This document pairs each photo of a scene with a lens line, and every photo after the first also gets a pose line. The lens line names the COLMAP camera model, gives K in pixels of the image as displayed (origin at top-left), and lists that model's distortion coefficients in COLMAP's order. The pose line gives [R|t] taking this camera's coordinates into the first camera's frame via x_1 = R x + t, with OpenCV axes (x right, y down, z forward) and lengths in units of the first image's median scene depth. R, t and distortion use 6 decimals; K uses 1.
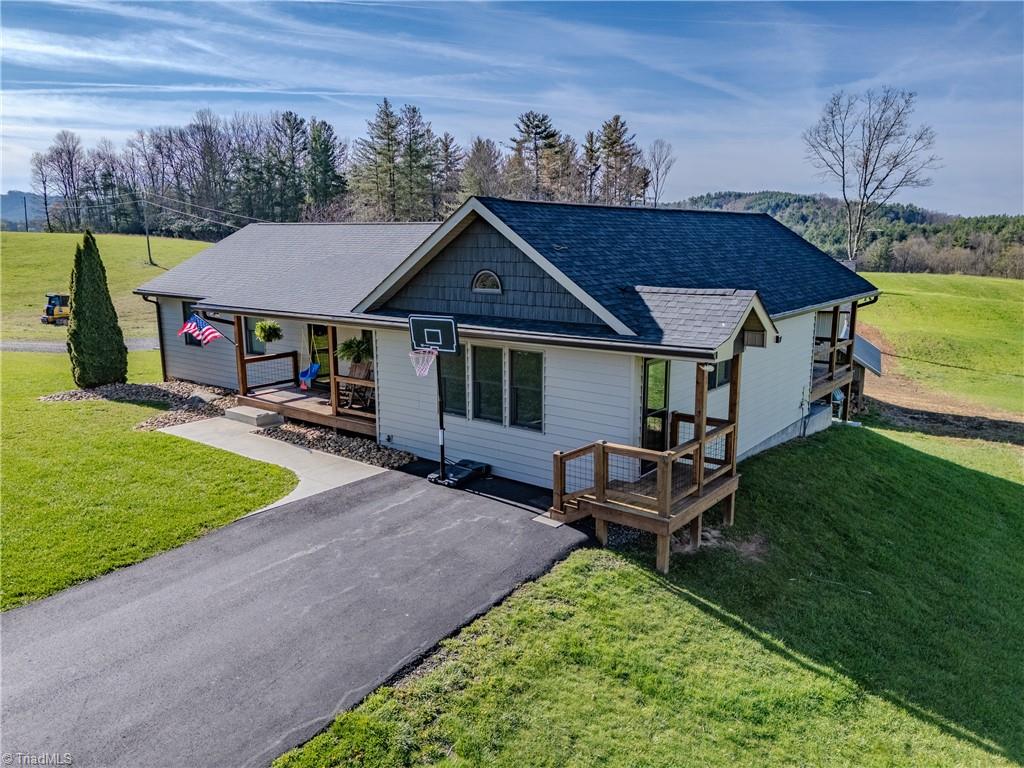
lens RADIAL K [[745.2, 0, 512.5], [0, 745.2, 381.0], [0, 0, 1]] dist [0.116012, -0.090942]
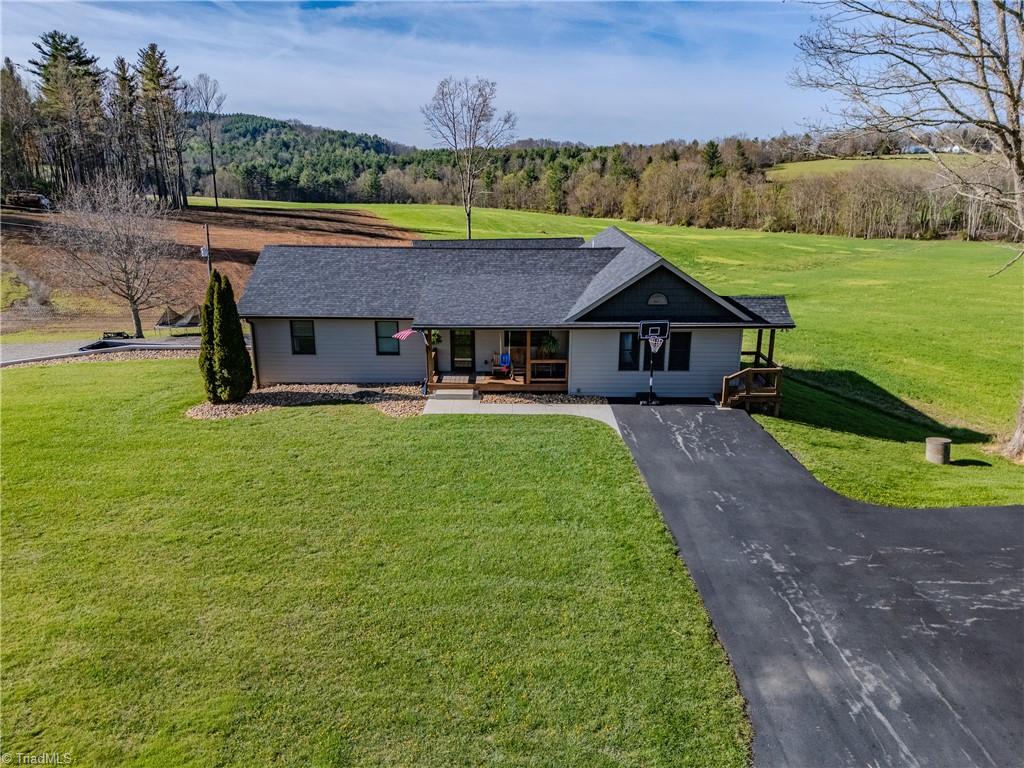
lens RADIAL K [[745.2, 0, 512.5], [0, 745.2, 381.0], [0, 0, 1]] dist [0.116012, -0.090942]
pose [[0.794837, -0.168695, 0.582903, -0.142215], [0.112777, 0.984913, 0.131258, -0.020750], [-0.596251, -0.038591, 0.801870, -0.032836]]
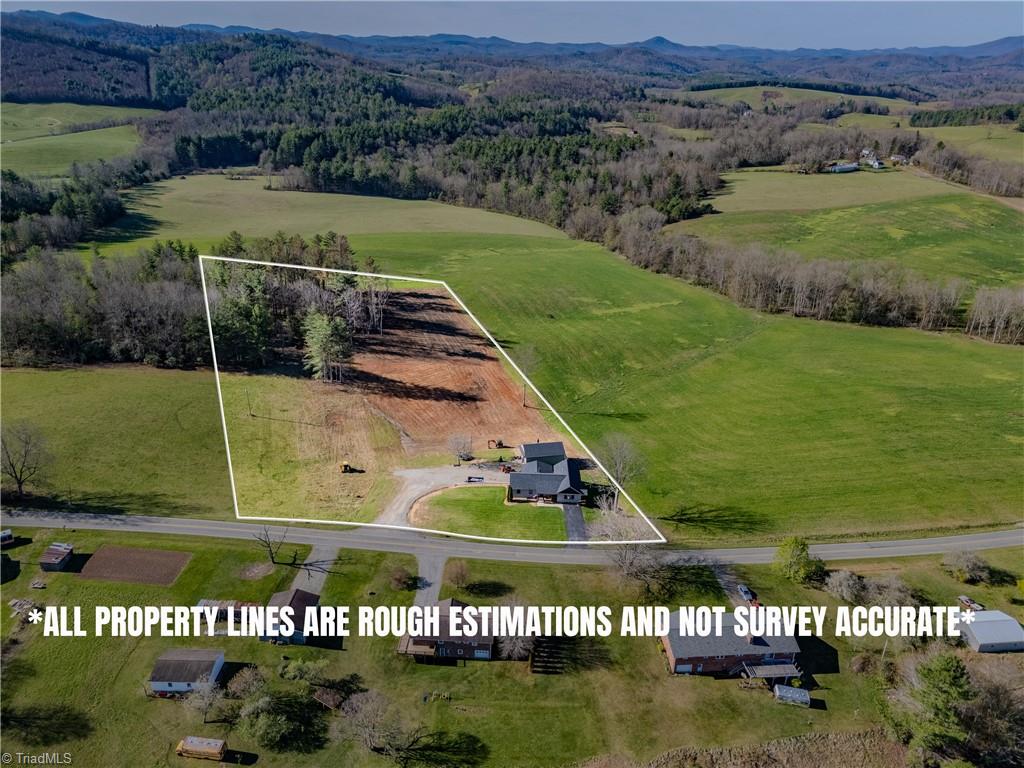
lens RADIAL K [[745.2, 0, 512.5], [0, 745.2, 381.0], [0, 0, 1]] dist [0.116012, -0.090942]
pose [[0.795621, -0.223679, 0.562987, -0.784443], [0.084789, 0.961306, 0.262109, -0.552684], [-0.599831, -0.160805, 0.783801, -0.848214]]
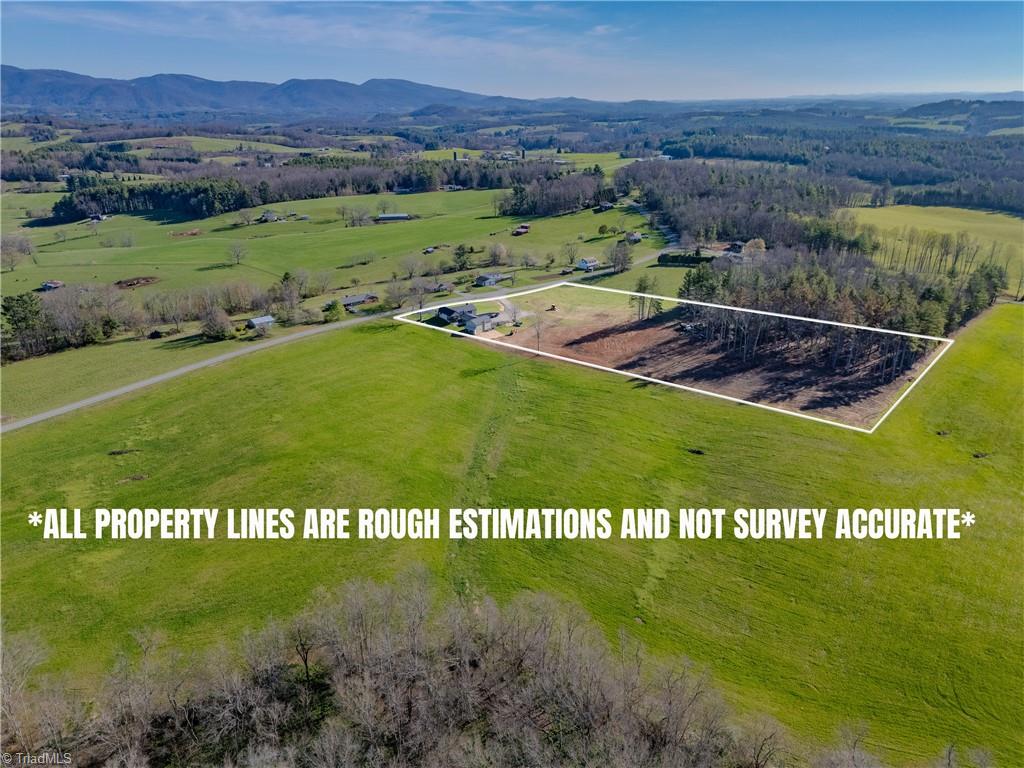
lens RADIAL K [[745.2, 0, 512.5], [0, 745.2, 381.0], [0, 0, 1]] dist [0.116012, -0.090942]
pose [[-0.273336, 0.346268, -0.897433, 2.501446], [-0.169247, 0.901095, 0.399229, -0.916721], [0.946912, 0.261011, -0.187697, 0.923385]]
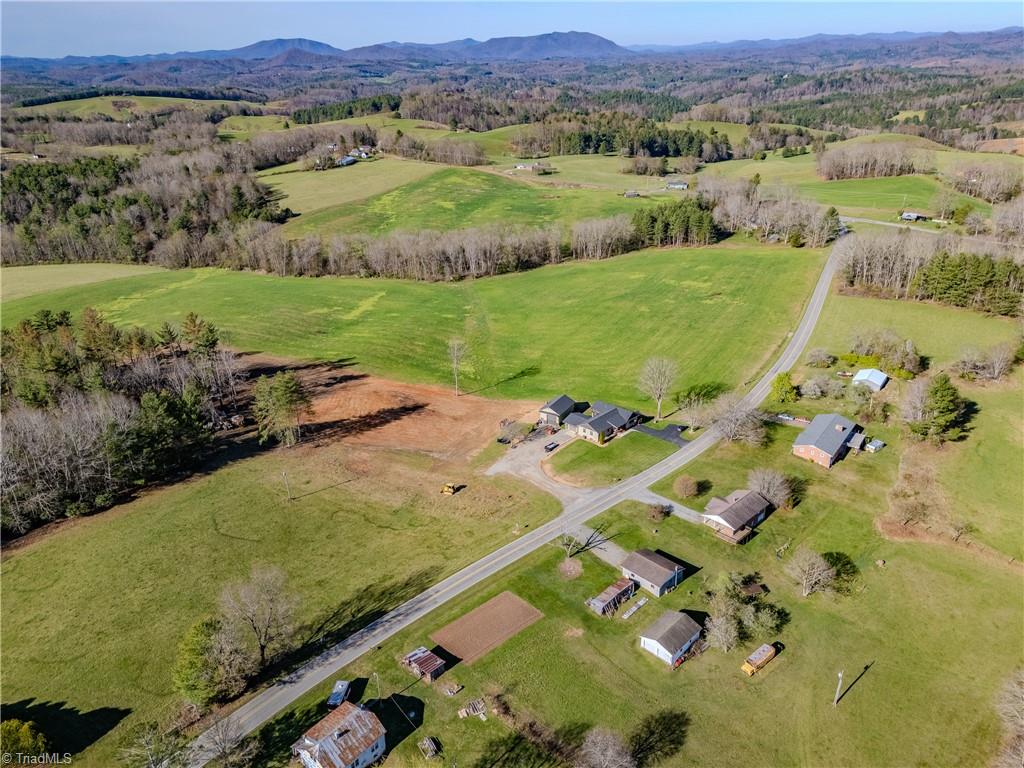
lens RADIAL K [[745.2, 0, 512.5], [0, 745.2, 381.0], [0, 0, 1]] dist [0.116012, -0.090942]
pose [[0.092826, -0.396374, 0.913384, -1.473391], [0.208391, 0.904762, 0.371454, -0.733326], [-0.973631, 0.155861, 0.166586, 0.065491]]
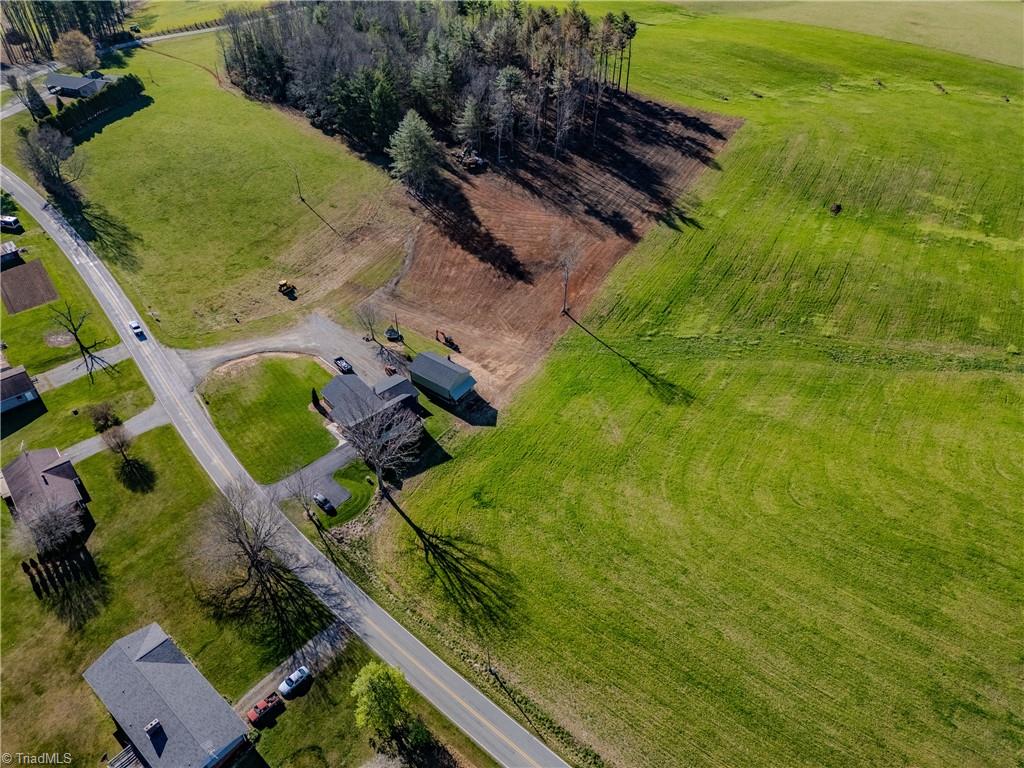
lens RADIAL K [[745.2, 0, 512.5], [0, 745.2, 381.0], [0, 0, 1]] dist [0.116012, -0.090942]
pose [[0.983249, 0.128164, -0.129599, 0.326469], [-0.045293, 0.860534, 0.507375, -0.592593], [0.176551, -0.493006, 0.851924, -0.696083]]
